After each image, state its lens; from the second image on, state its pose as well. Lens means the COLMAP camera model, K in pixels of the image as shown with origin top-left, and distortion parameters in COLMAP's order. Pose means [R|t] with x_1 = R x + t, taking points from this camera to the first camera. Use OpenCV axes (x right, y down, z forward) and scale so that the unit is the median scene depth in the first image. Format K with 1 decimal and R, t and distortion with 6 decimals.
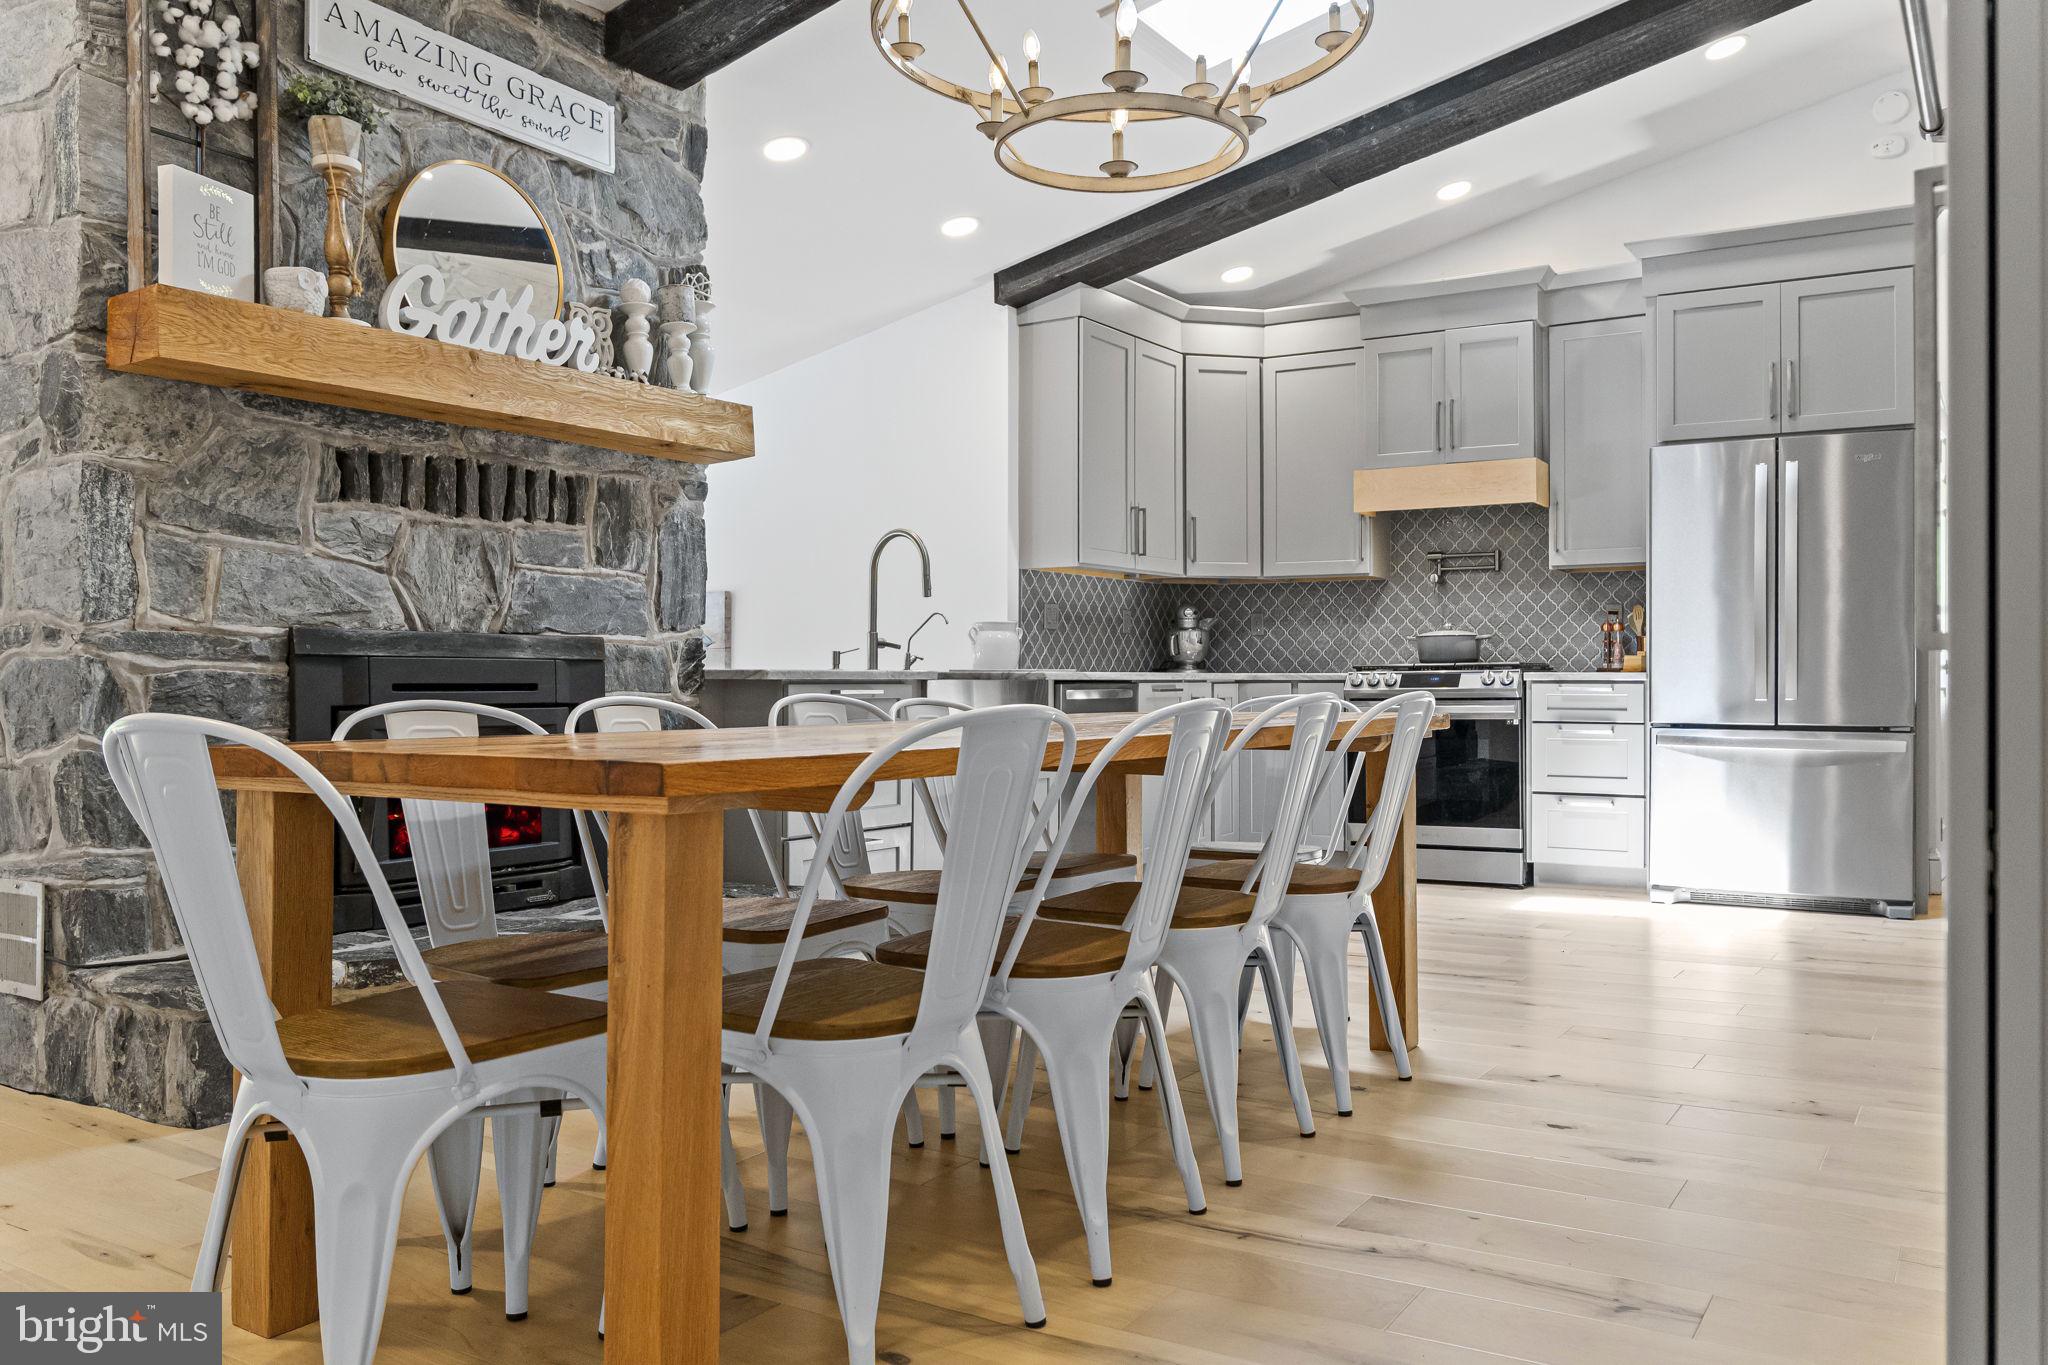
lens RADIAL K [[1553.8, 0, 1029.1], [0, 1553.8, 685.5], [0, 0, 1]] dist [-0.017143, 0.020238]
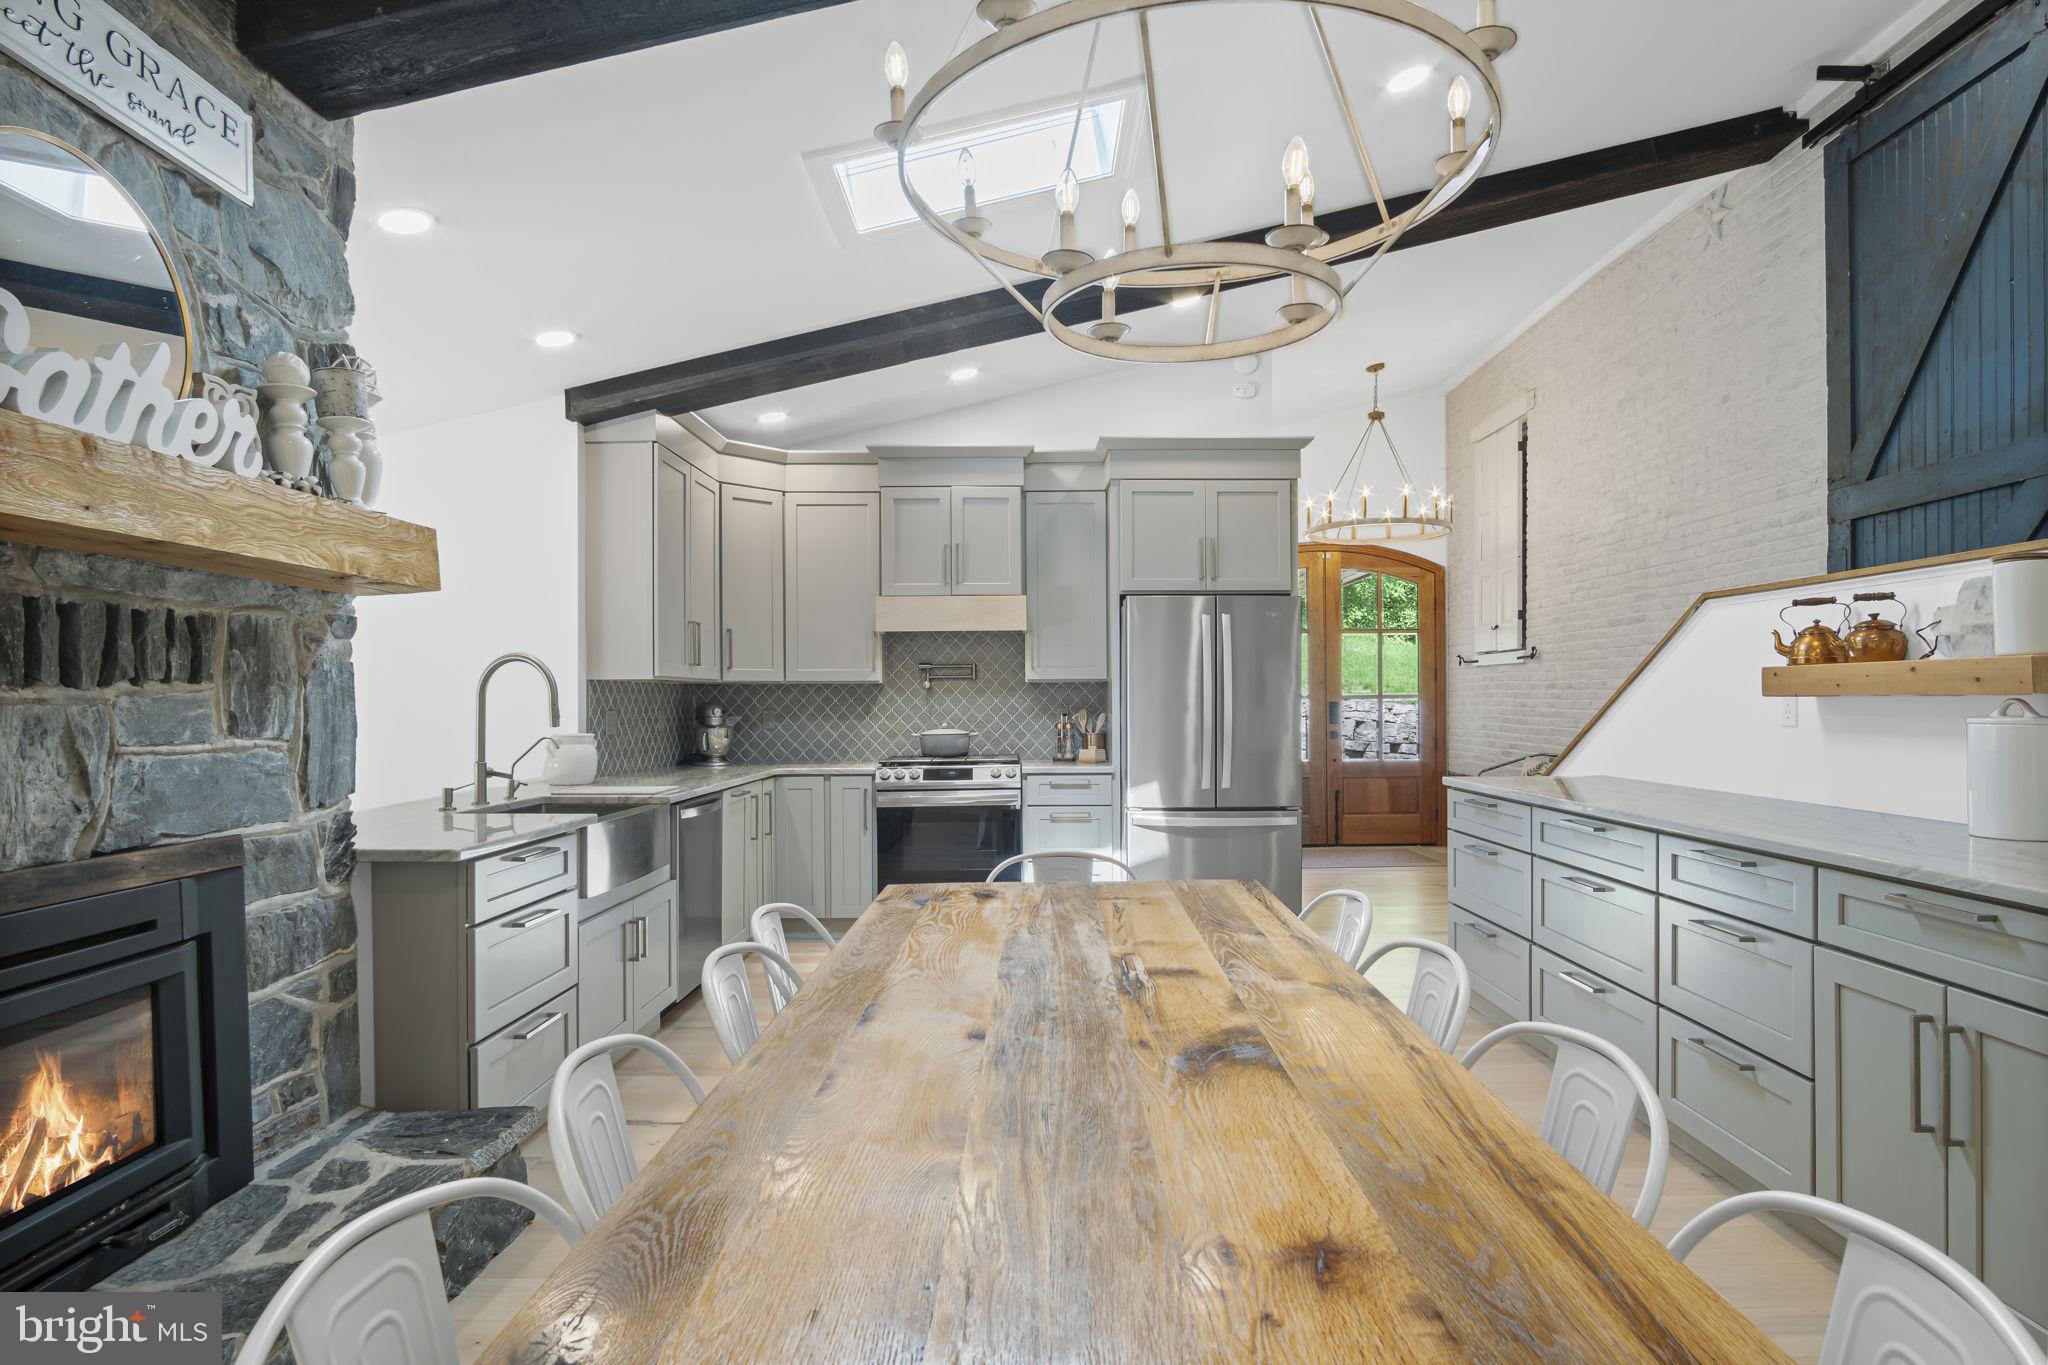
lens RADIAL K [[1109.8, 0, 1027.0], [0, 1109.8, 708.0], [0, 0, 1]] dist [-0.019462, 0.004210]
pose [[0.850404, -0.007673, 0.526074, -0.241333], [0.007978, 0.999967, 0.001689, -0.092511], [-0.526070, 0.002761, 0.850437, 0.376581]]
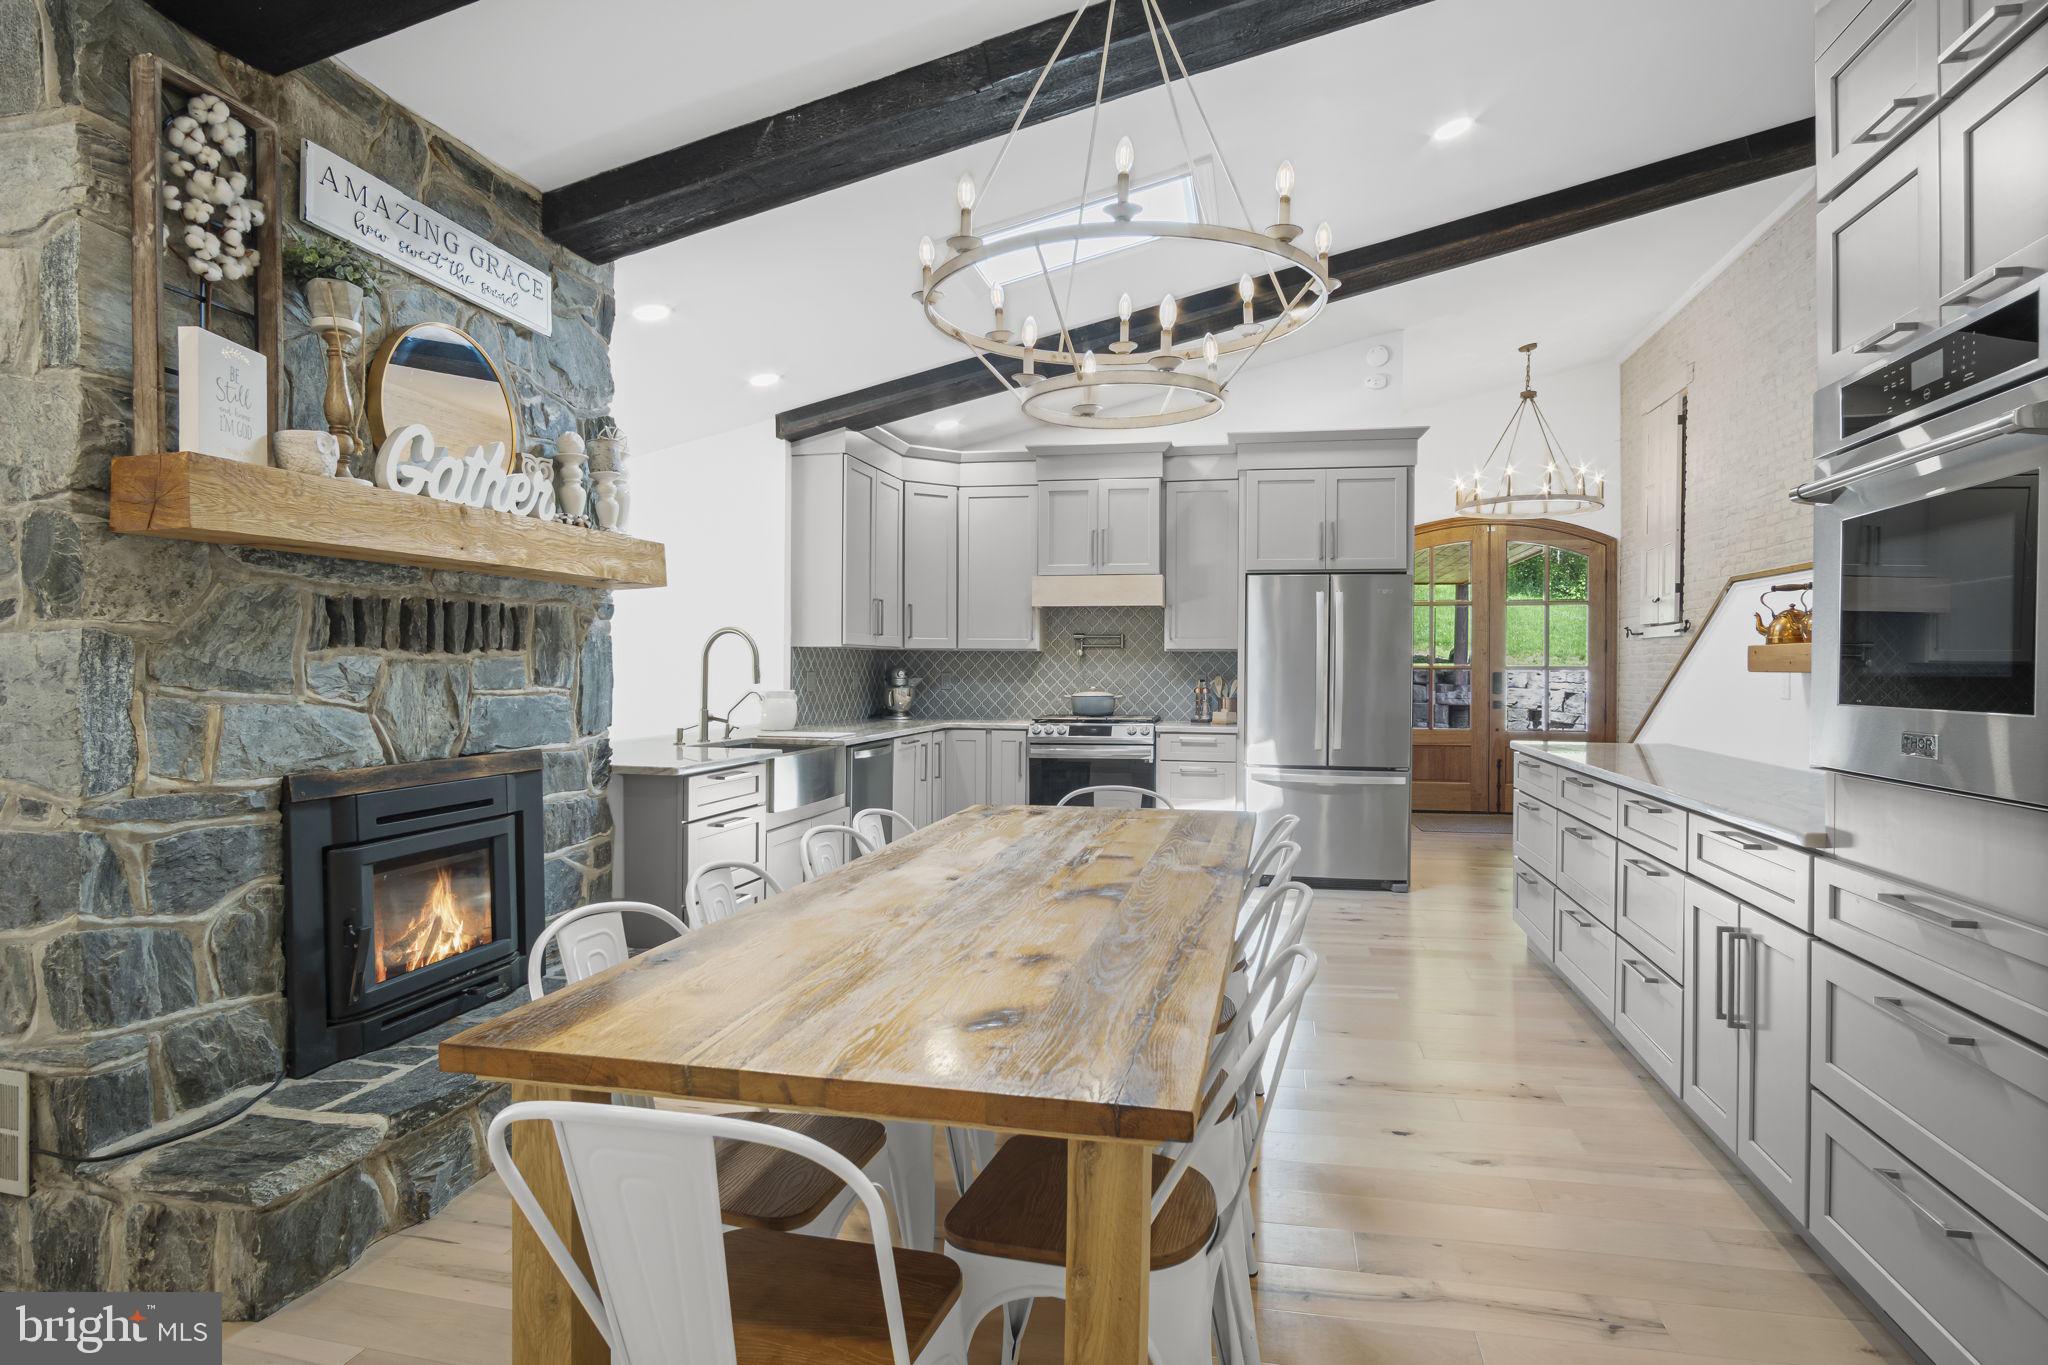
lens RADIAL K [[1109.8, 0, 1023.0], [0, 1109.8, 682.1], [0, 0, 1]] dist [-0.019462, 0.004210]
pose [[0.941369, 0.001144, 0.337376, -0.225163], [-0.004504, 0.999948, 0.009177, -0.092244], [-0.337348, -0.010158, 0.941325, 0.131653]]
